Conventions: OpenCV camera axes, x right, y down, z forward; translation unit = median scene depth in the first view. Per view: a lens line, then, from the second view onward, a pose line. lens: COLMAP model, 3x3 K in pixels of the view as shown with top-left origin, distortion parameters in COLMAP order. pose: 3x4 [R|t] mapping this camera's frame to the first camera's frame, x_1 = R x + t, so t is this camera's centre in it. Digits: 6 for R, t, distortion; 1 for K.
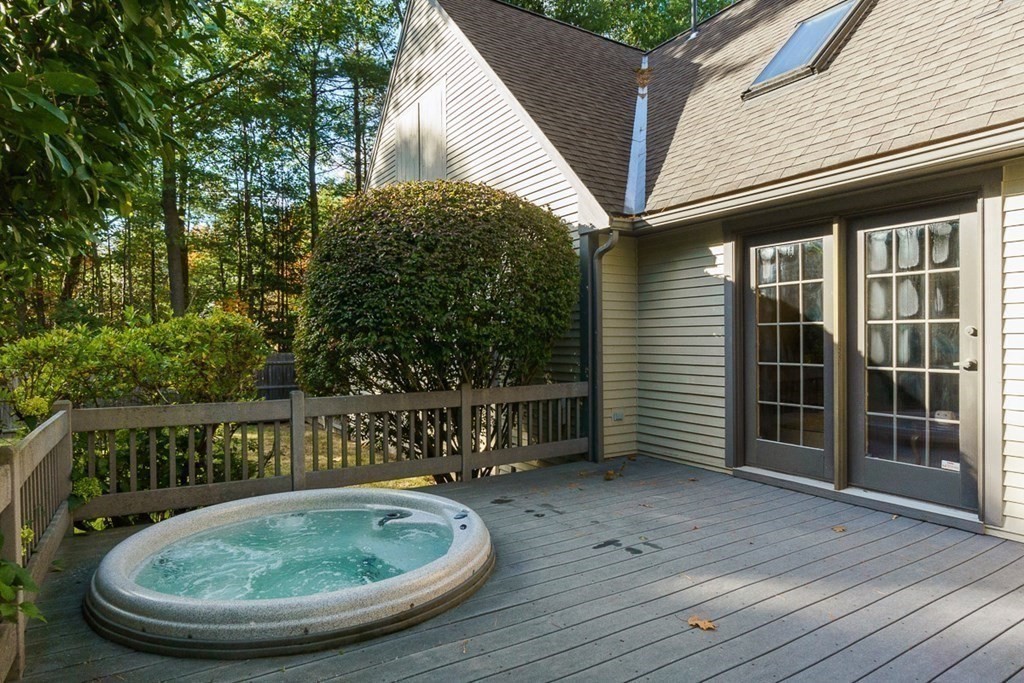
lens RADIAL K [[604.6, 0, 512.0], [0, 604.6, 341.5], [0, 0, 1]] dist [-0.144293, -0.000283]
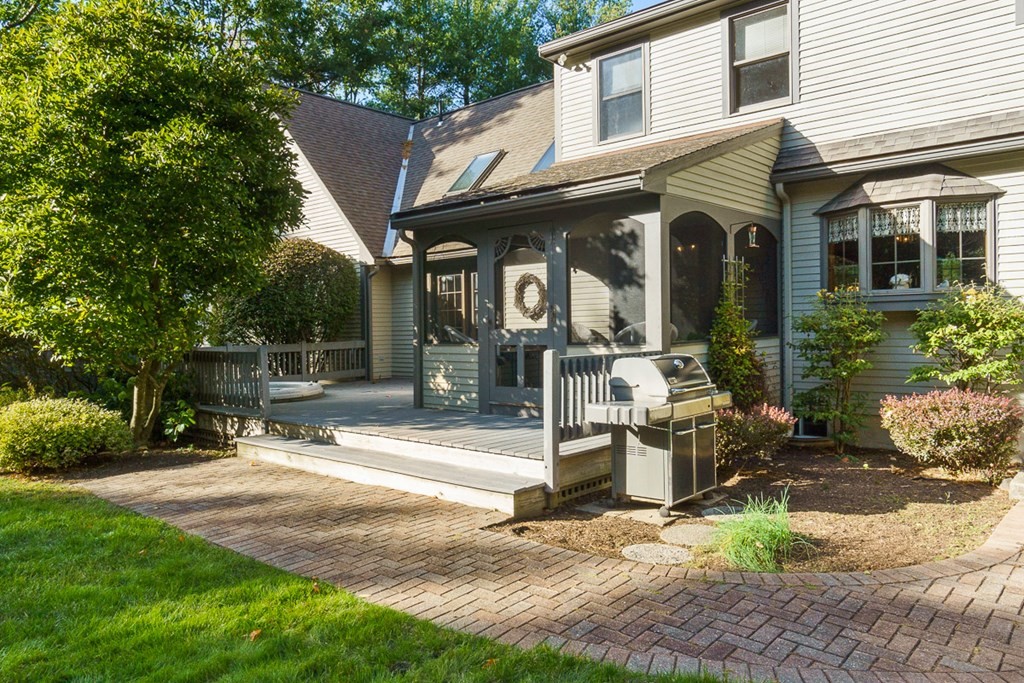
lens RADIAL K [[714.1, 0, 516.3], [0, 714.1, 308.9], [0, 0, 1]] dist [-0.003485, -0.003887]
pose [[0.957089, -0.007922, 0.289687, -0.077771], [0.016068, 0.999539, -0.025752, 0.031998], [-0.289349, 0.029301, 0.956775, -1.412936]]
